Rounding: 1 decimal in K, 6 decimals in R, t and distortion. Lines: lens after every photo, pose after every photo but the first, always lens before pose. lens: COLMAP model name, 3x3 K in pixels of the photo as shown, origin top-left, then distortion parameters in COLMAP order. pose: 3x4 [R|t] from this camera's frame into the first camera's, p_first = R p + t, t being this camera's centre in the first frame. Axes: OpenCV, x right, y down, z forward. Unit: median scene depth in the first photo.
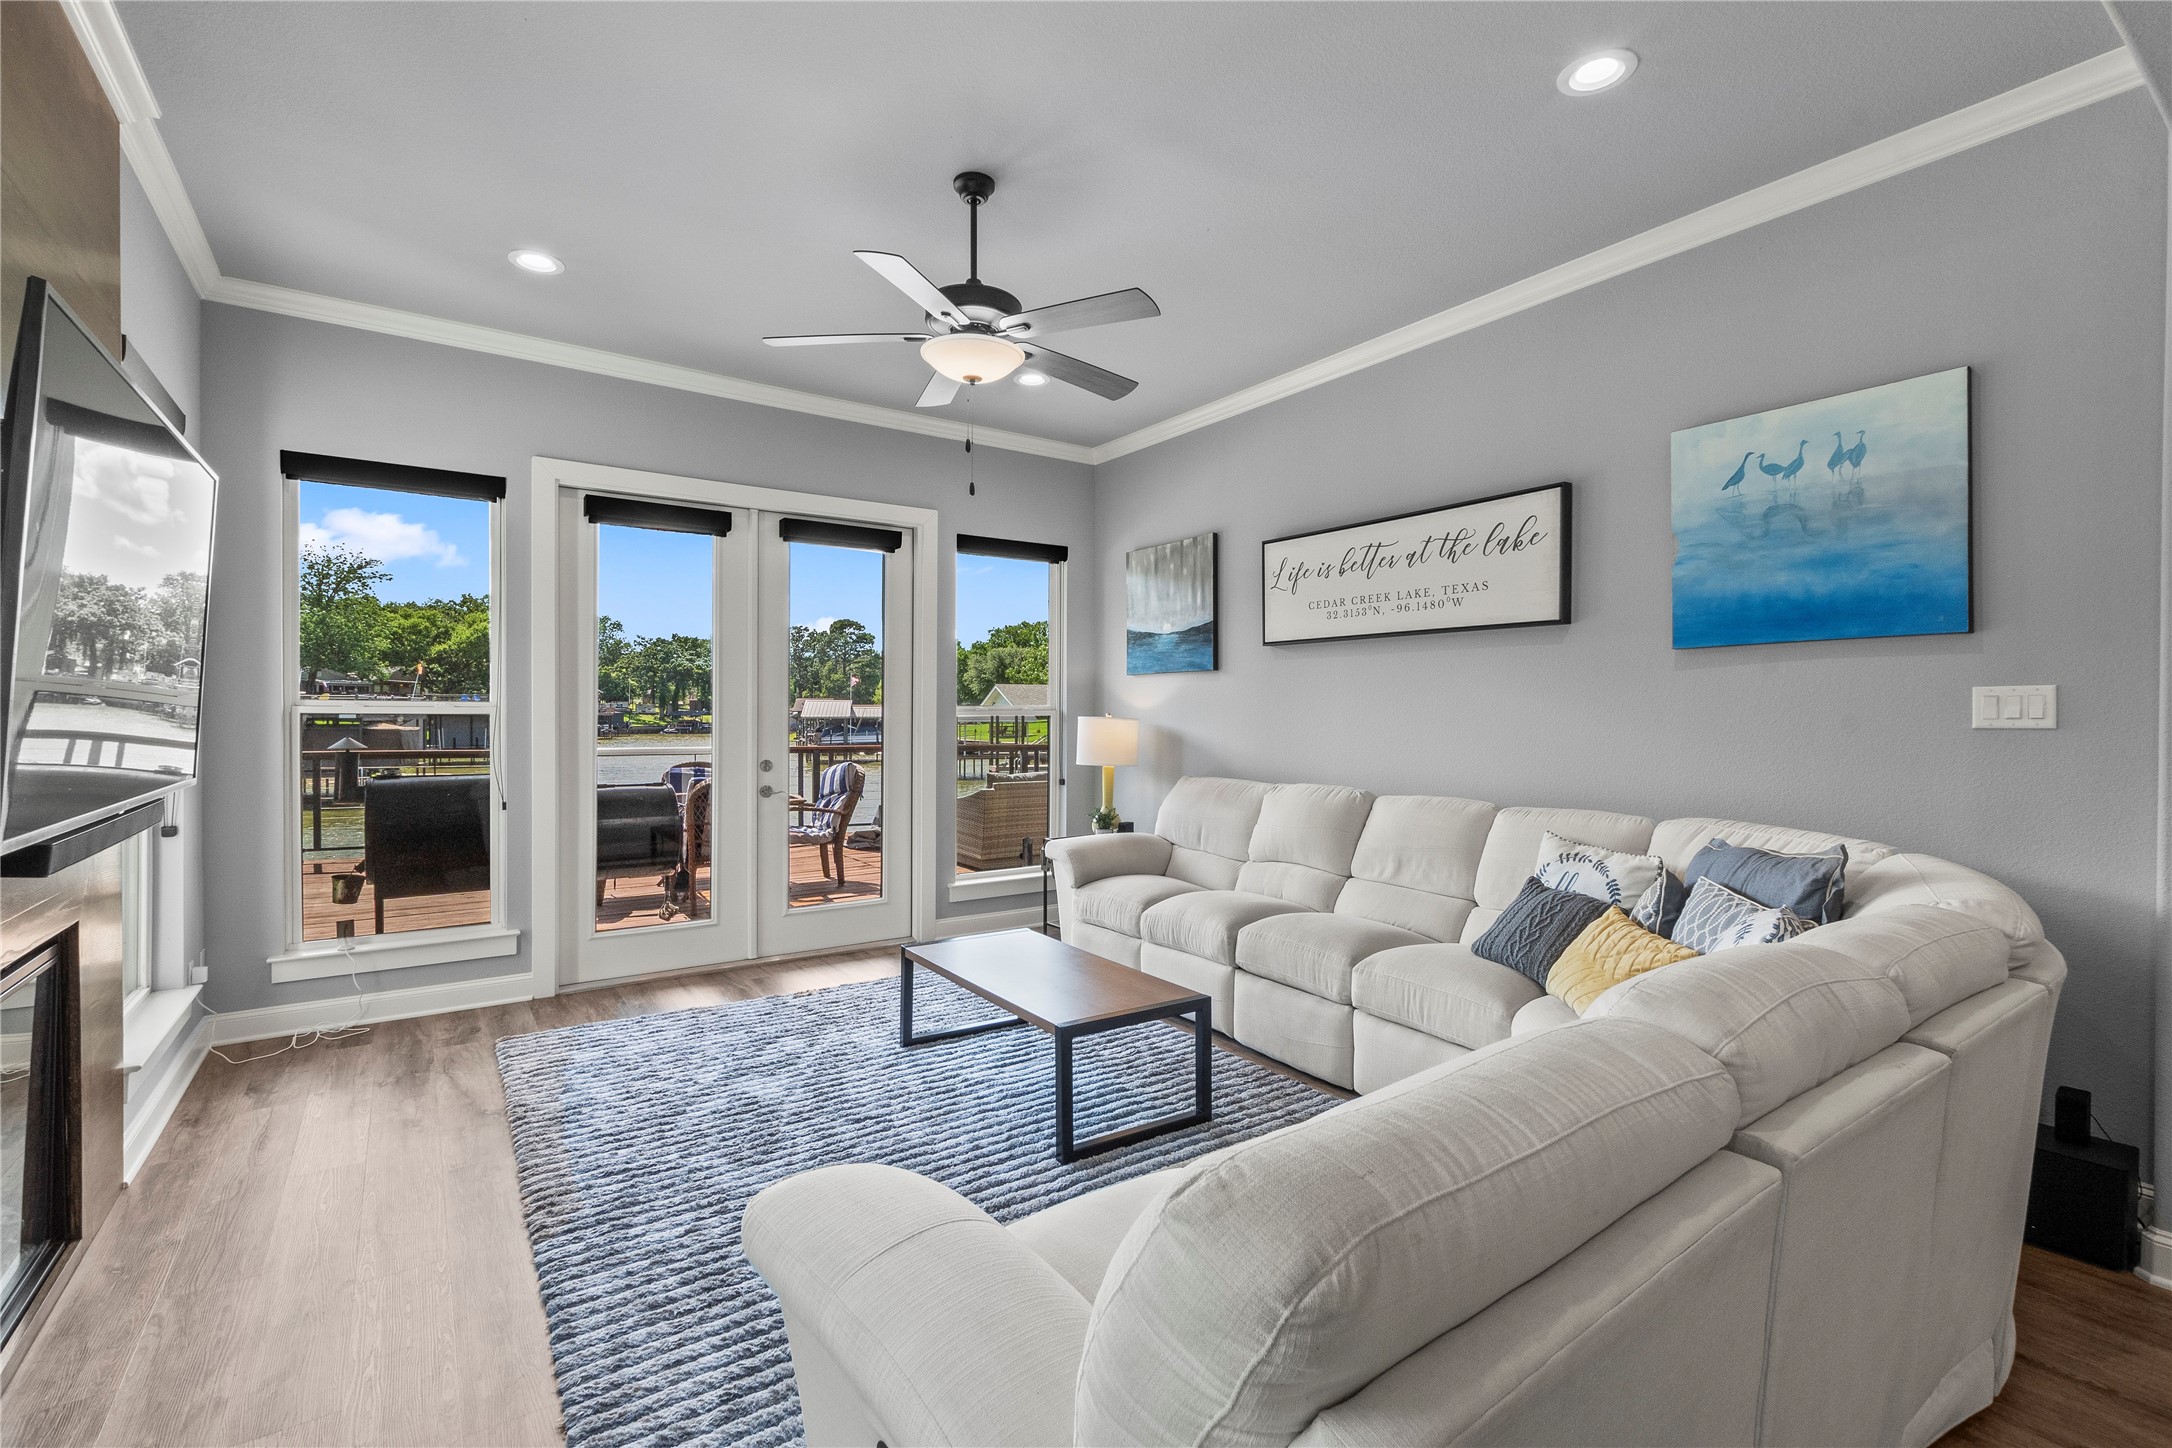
lens RADIAL K [[945.9, 0, 1083.1], [0, 945.9, 722.5], [0, 0, 1]] dist [0.000517, 0.000452]
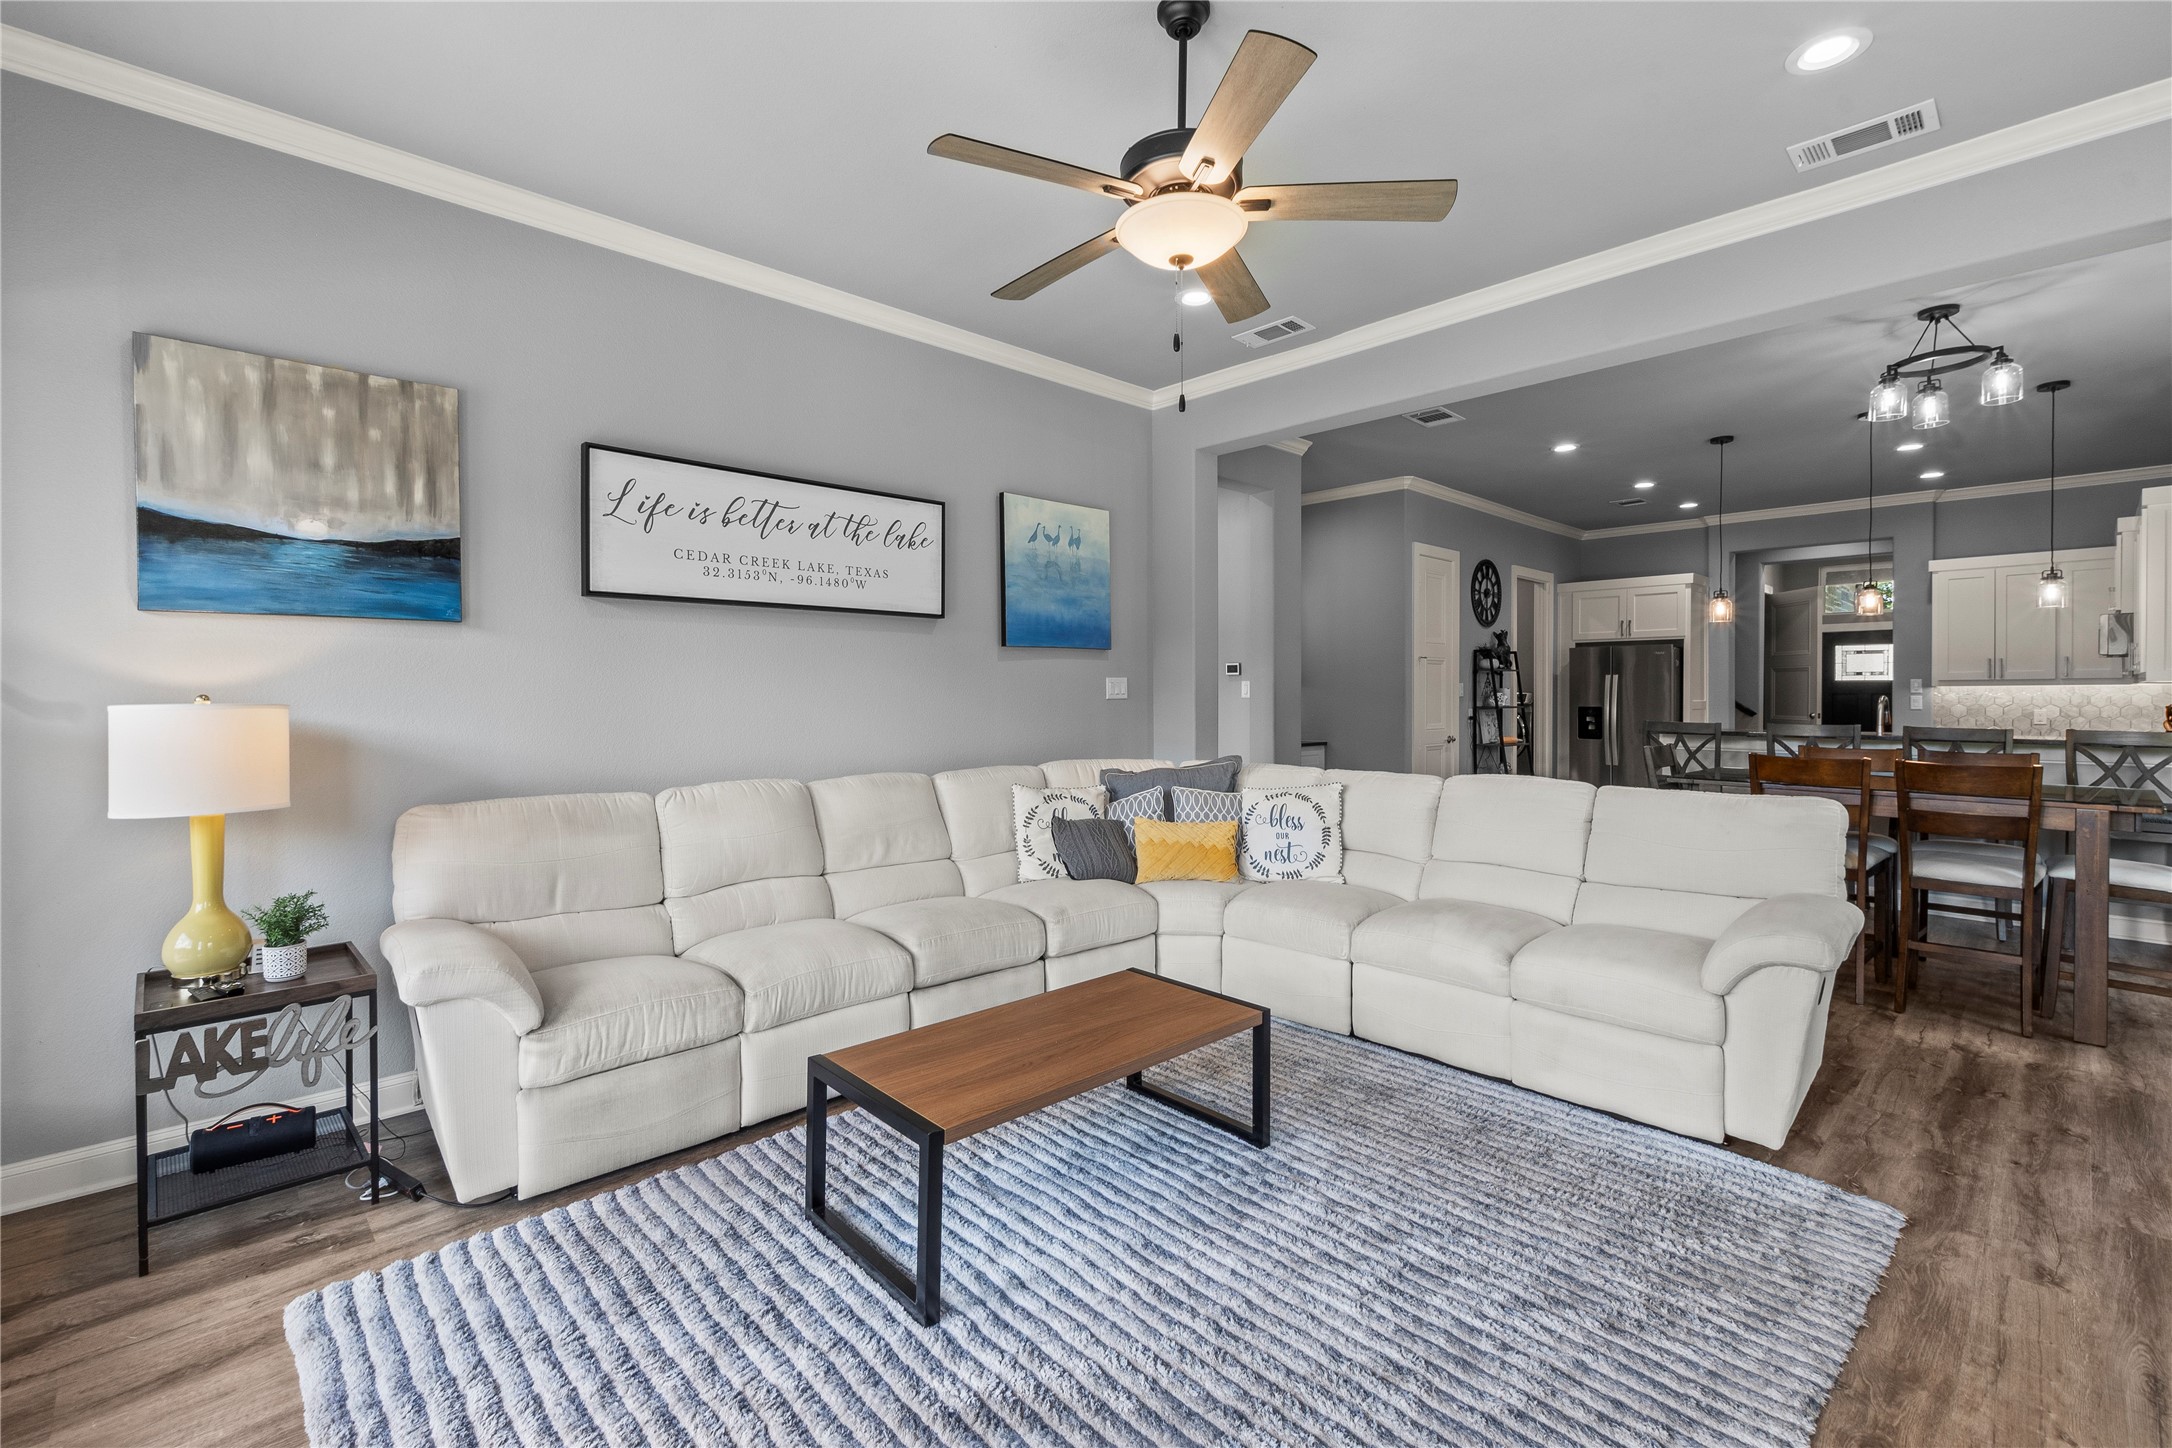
lens RADIAL K [[945.9, 0, 1086.3], [0, 945.9, 707.8], [0, 0, 1]] dist [0.000517, 0.000452]
pose [[-0.146238, -0.018128, 0.989083, -0.905211], [0.013013, 0.999710, 0.020247, -0.014803], [-0.989164, 0.015832, -0.145960, 1.242654]]
